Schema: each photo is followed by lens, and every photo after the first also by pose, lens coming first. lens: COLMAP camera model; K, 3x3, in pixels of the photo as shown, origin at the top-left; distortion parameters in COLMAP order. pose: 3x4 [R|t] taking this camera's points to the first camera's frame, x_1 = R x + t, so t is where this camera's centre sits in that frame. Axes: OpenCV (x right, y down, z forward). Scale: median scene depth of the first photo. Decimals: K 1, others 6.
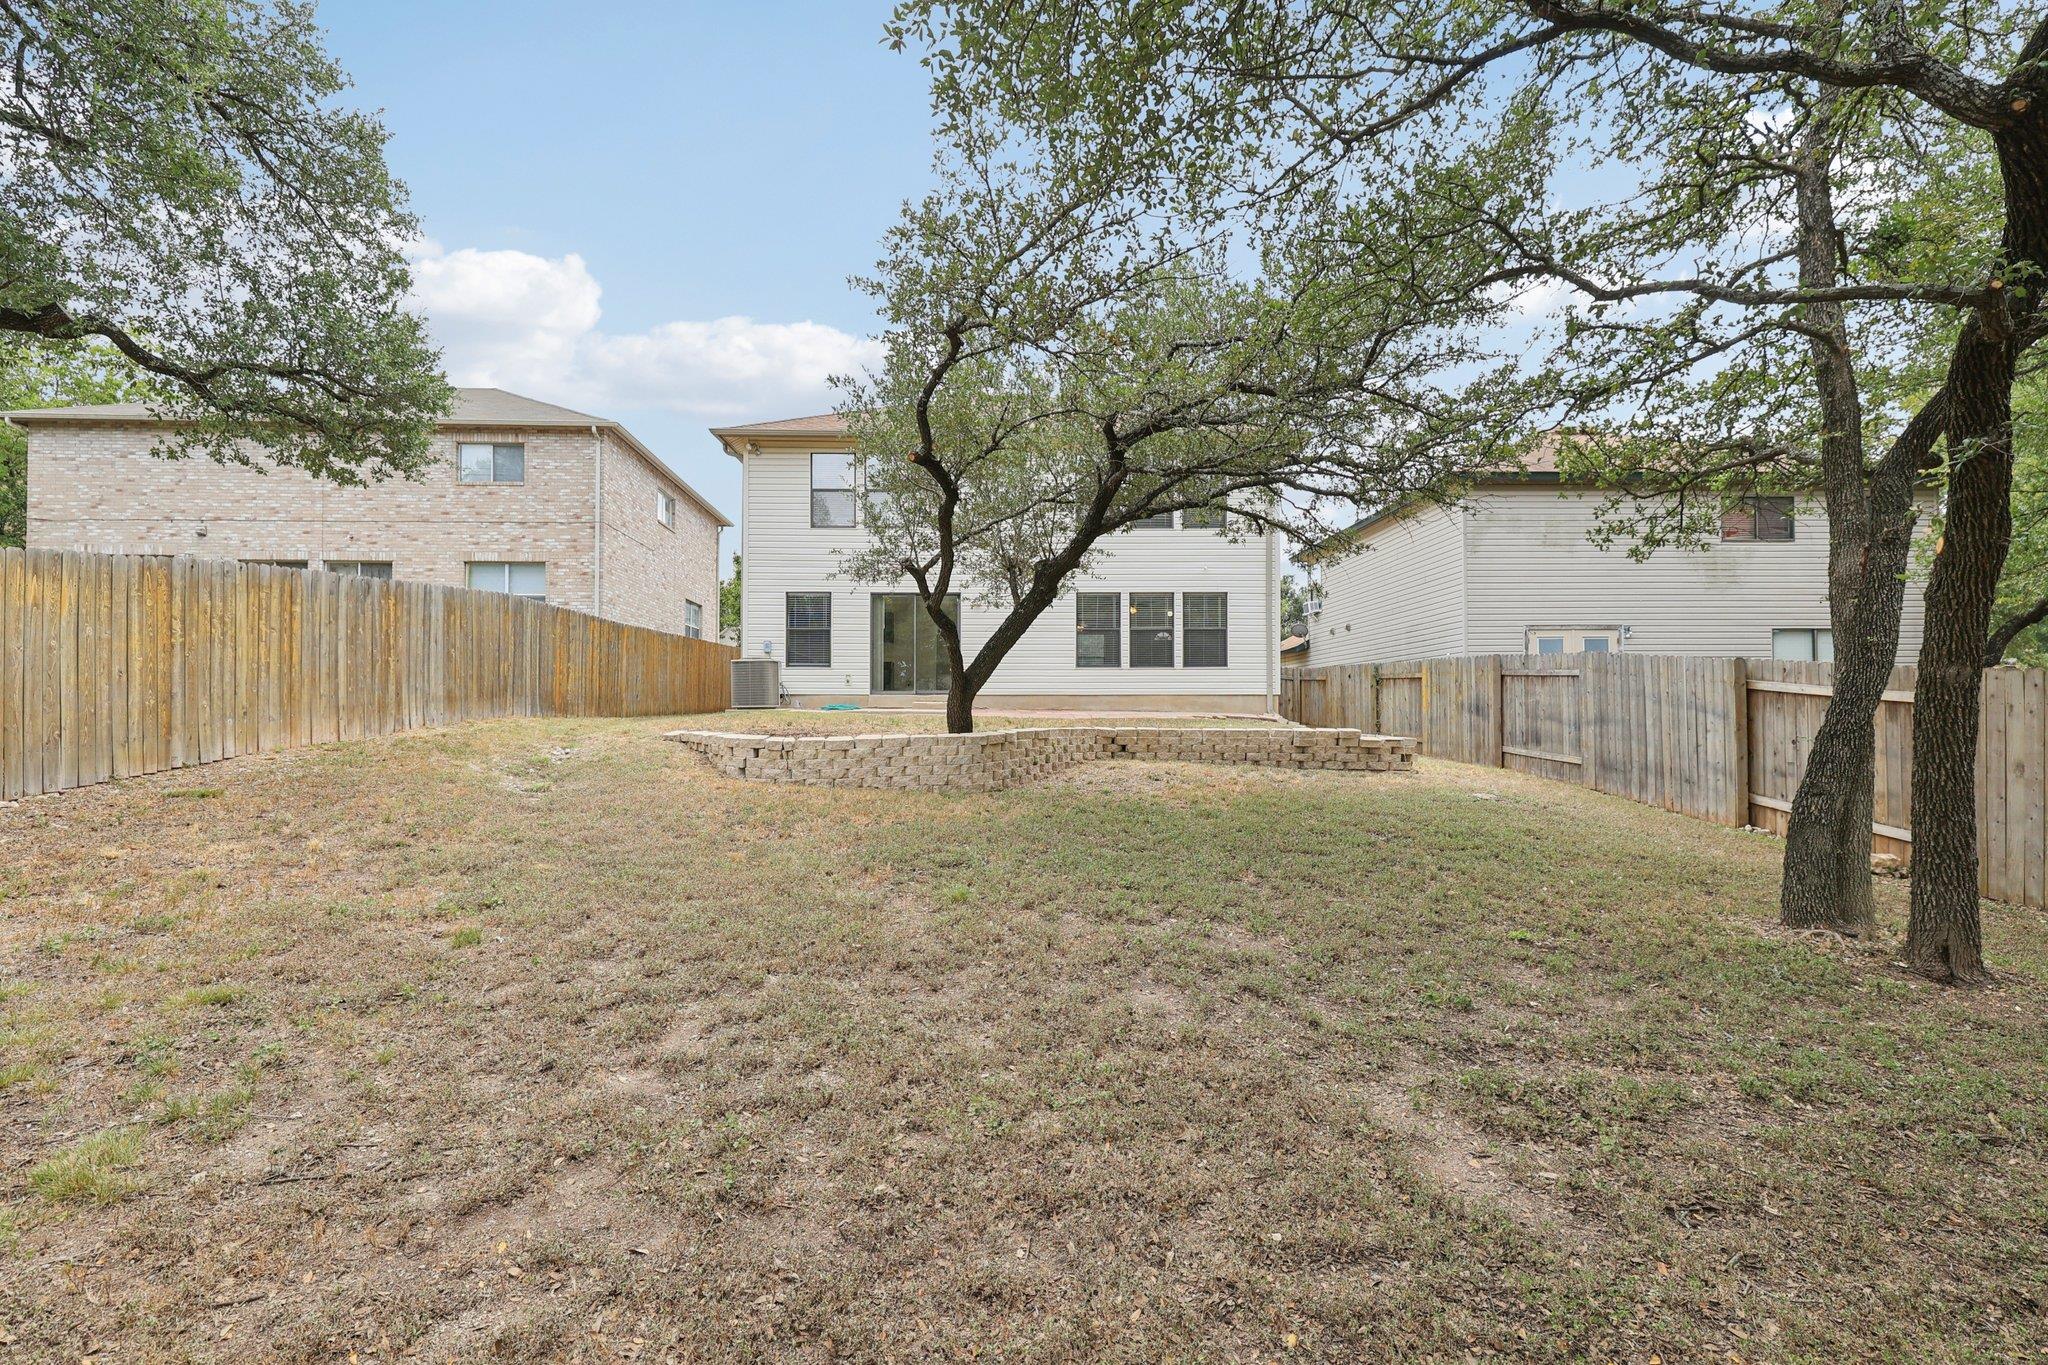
lens RADIAL K [[879.3, 0, 1027.7], [0, 879.3, 697.6], [0, 0, 1]] dist [-0.000819, 0.000006]
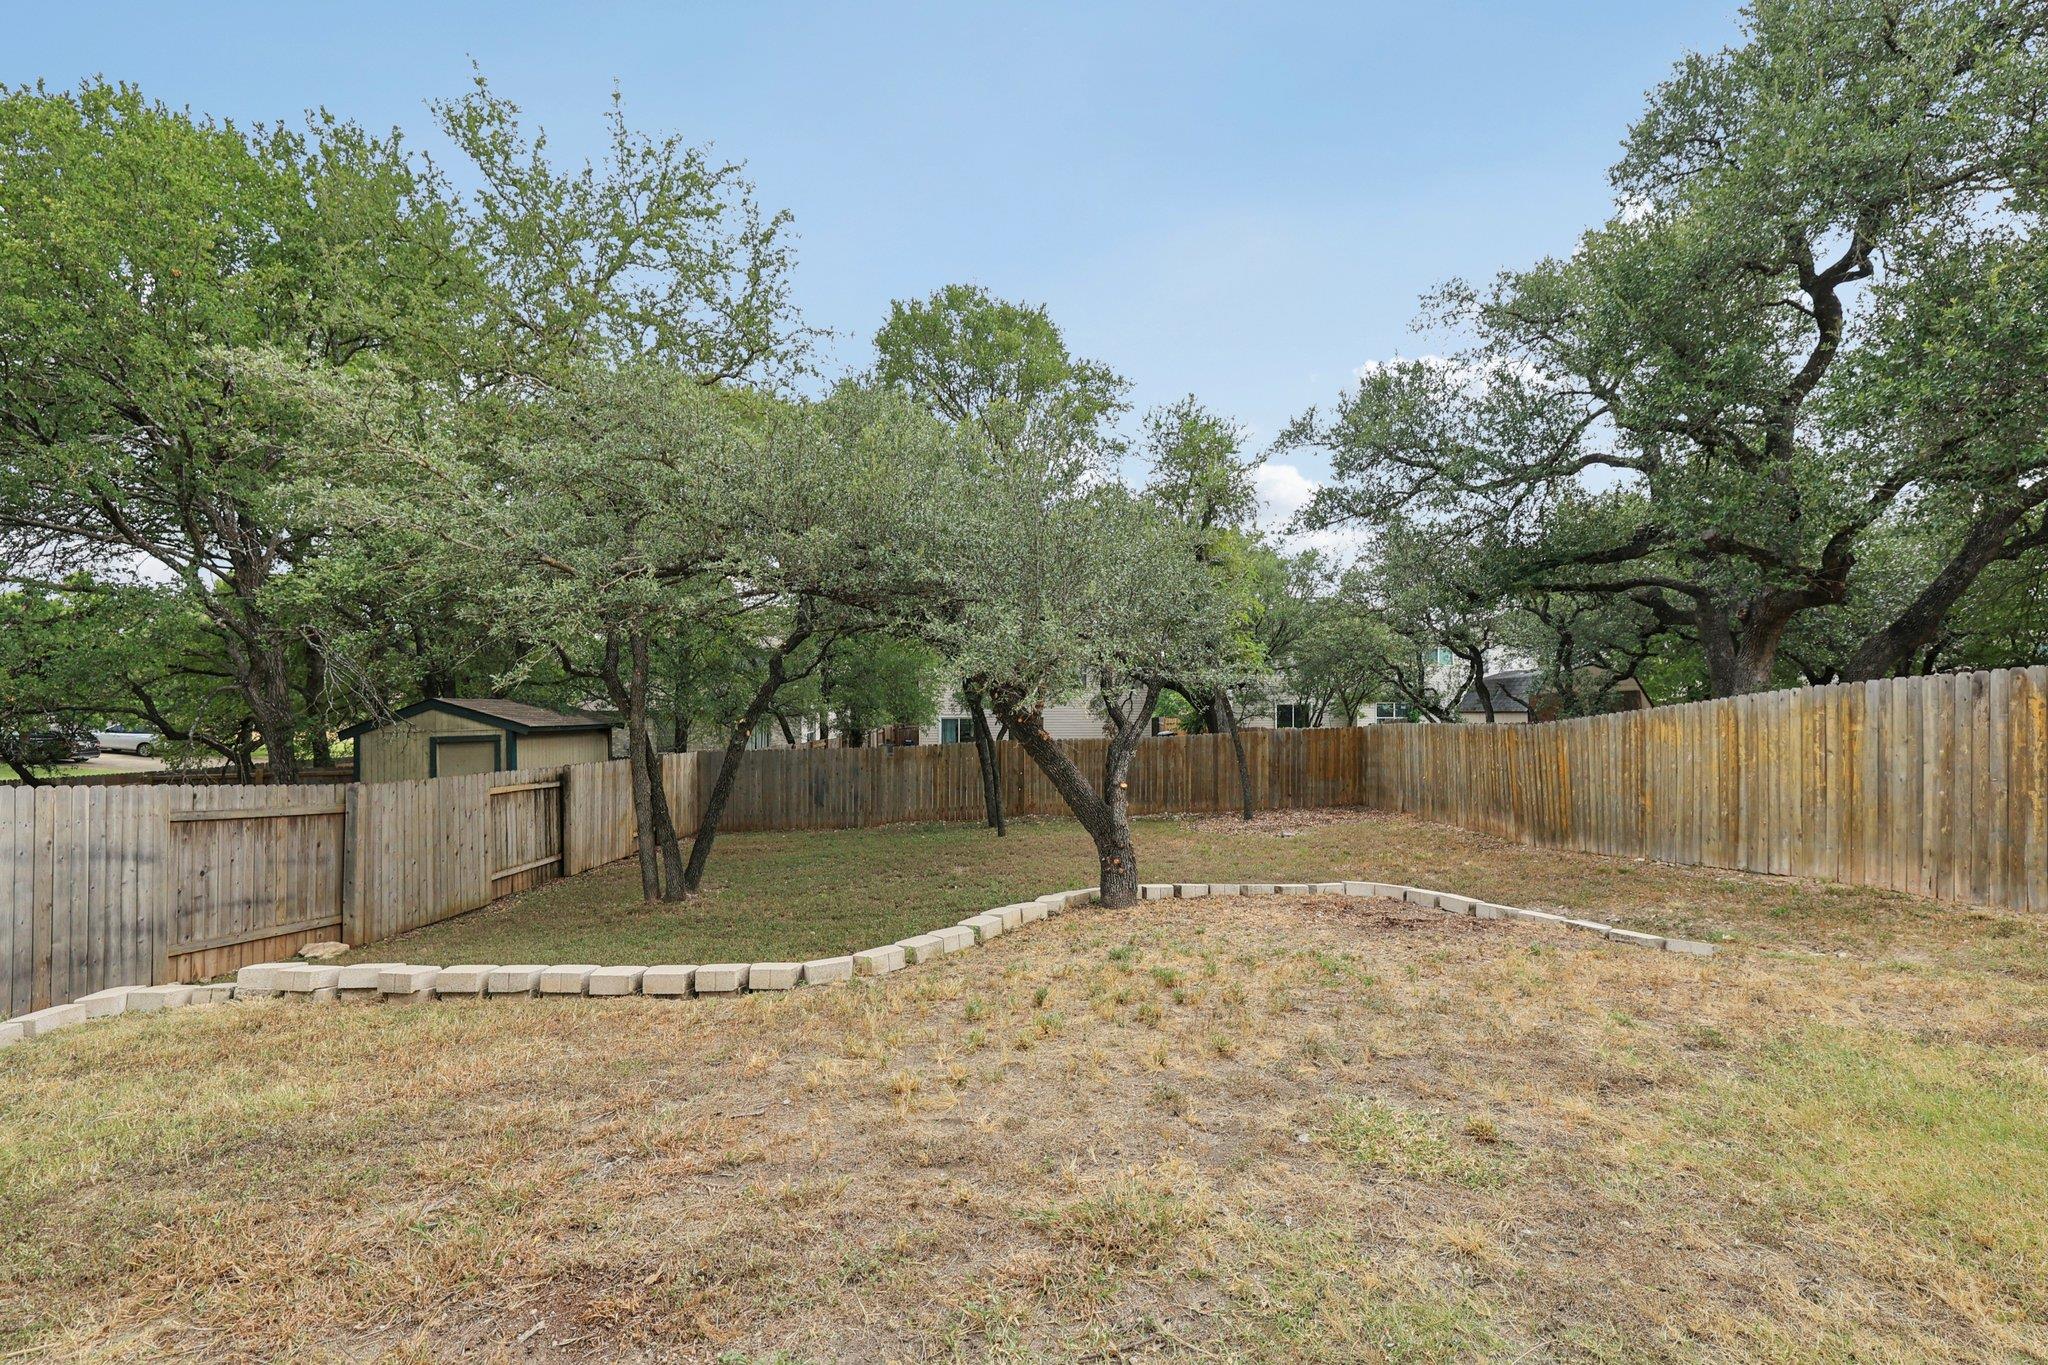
lens RADIAL K [[879.3, 0, 1025.5], [0, 879.3, 690.2], [0, 0, 1]] dist [-0.000819, 0.000006]
pose [[-0.998883, 0.003124, 0.047158, -0.029963], [0.002130, 0.999775, -0.021117, -0.092907], [-0.047214, -0.020993, -0.998664, 1.466604]]
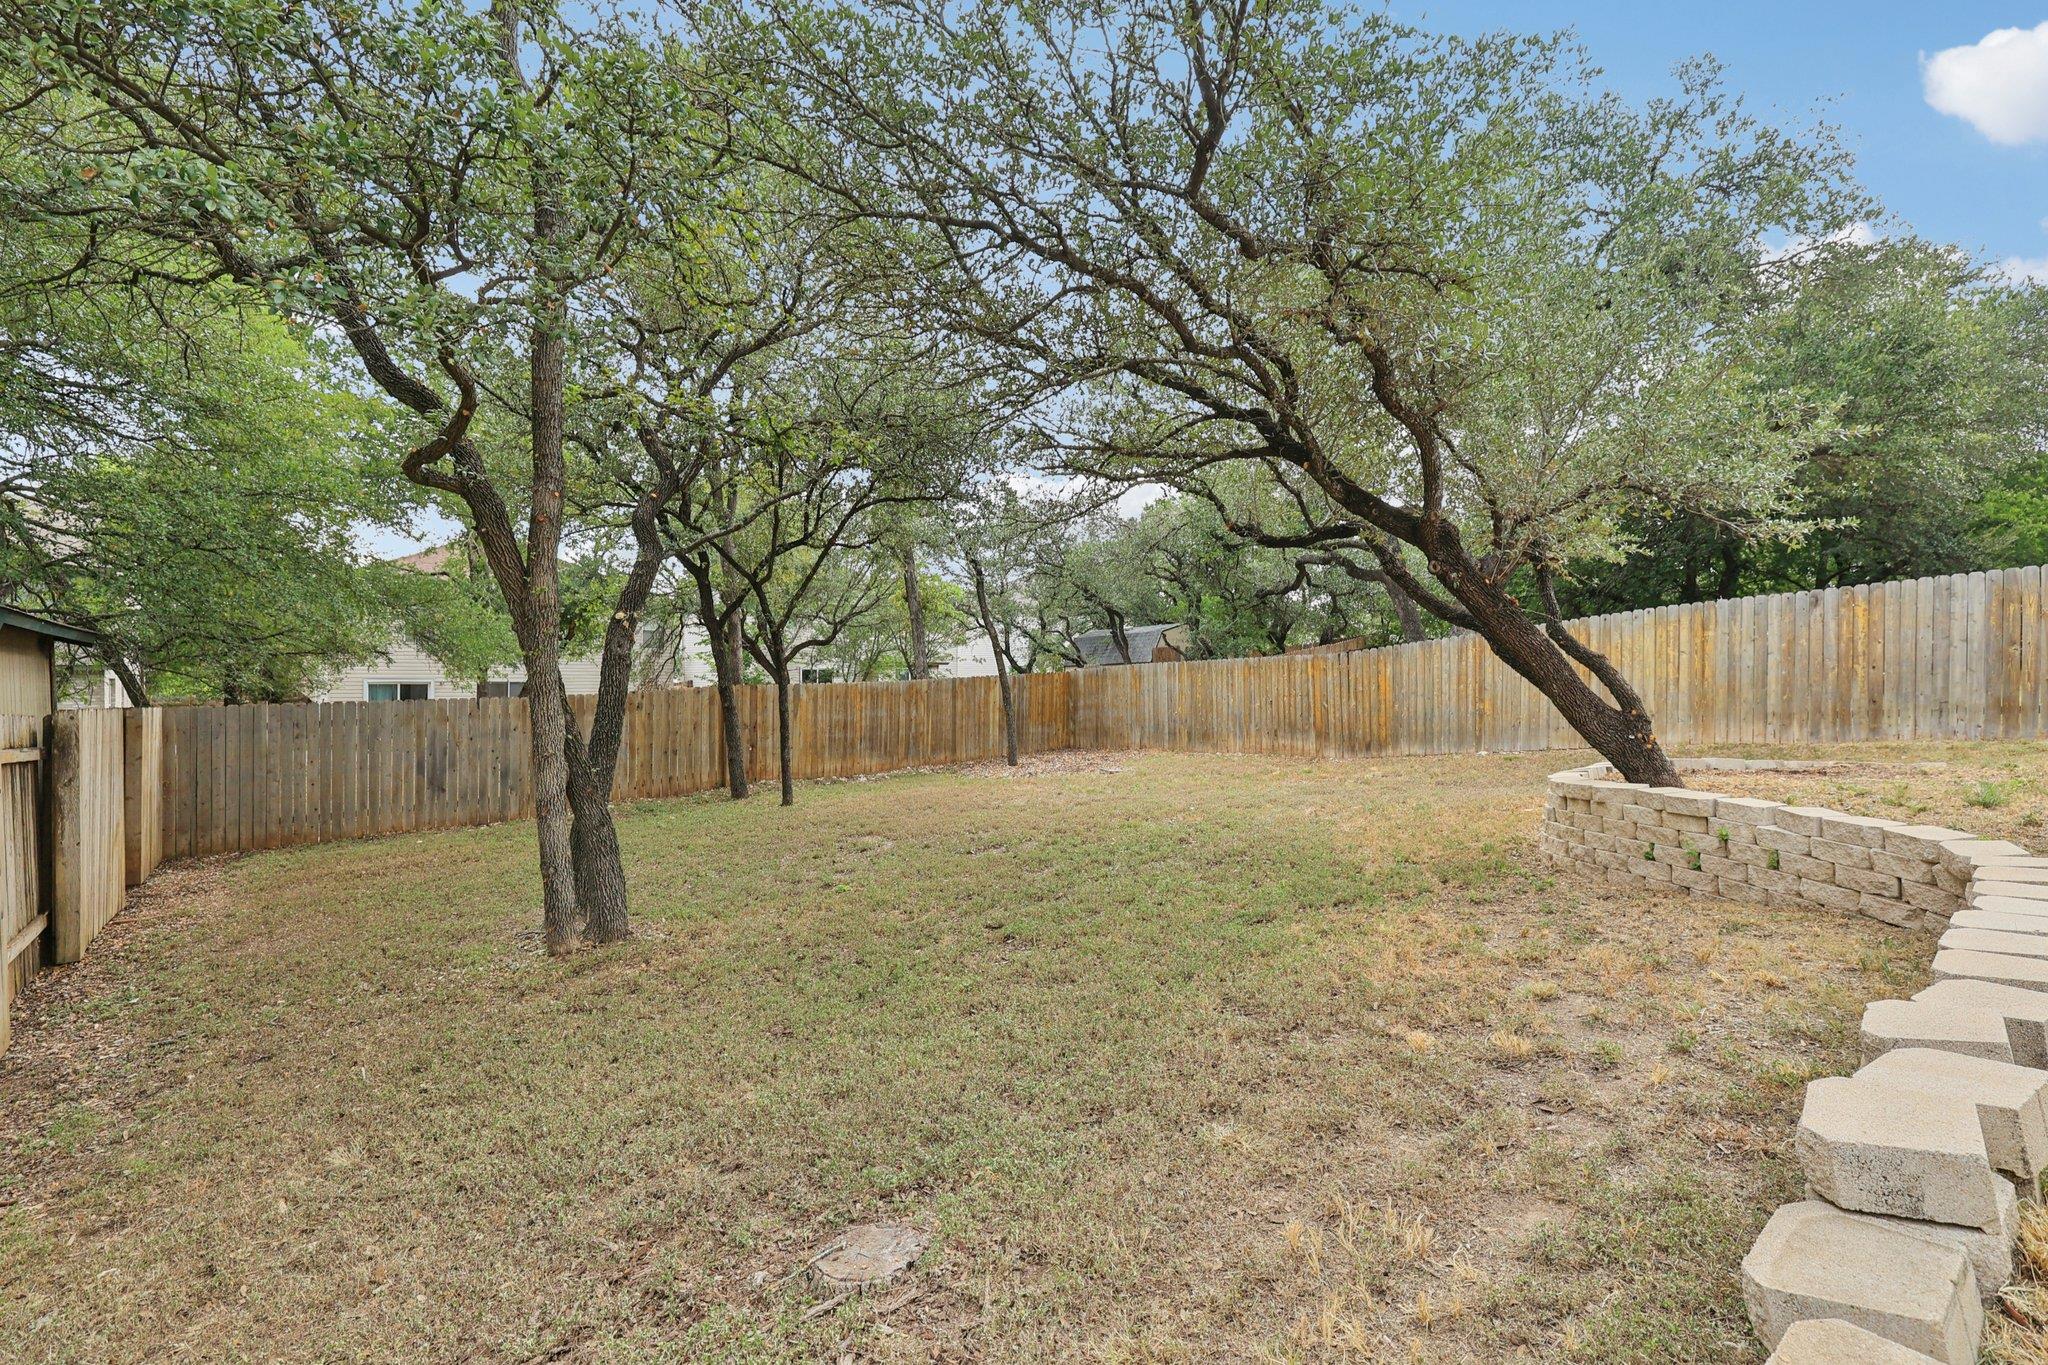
lens RADIAL K [[879.3, 0, 1022.0], [0, 879.3, 687.8], [0, 0, 1]] dist [-0.000819, 0.000006]
pose [[-0.794403, 0.003939, -0.607379, 0.542149], [0.007692, 0.999964, -0.003574, -0.020445], [0.607343, -0.007511, -0.794404, 1.068969]]
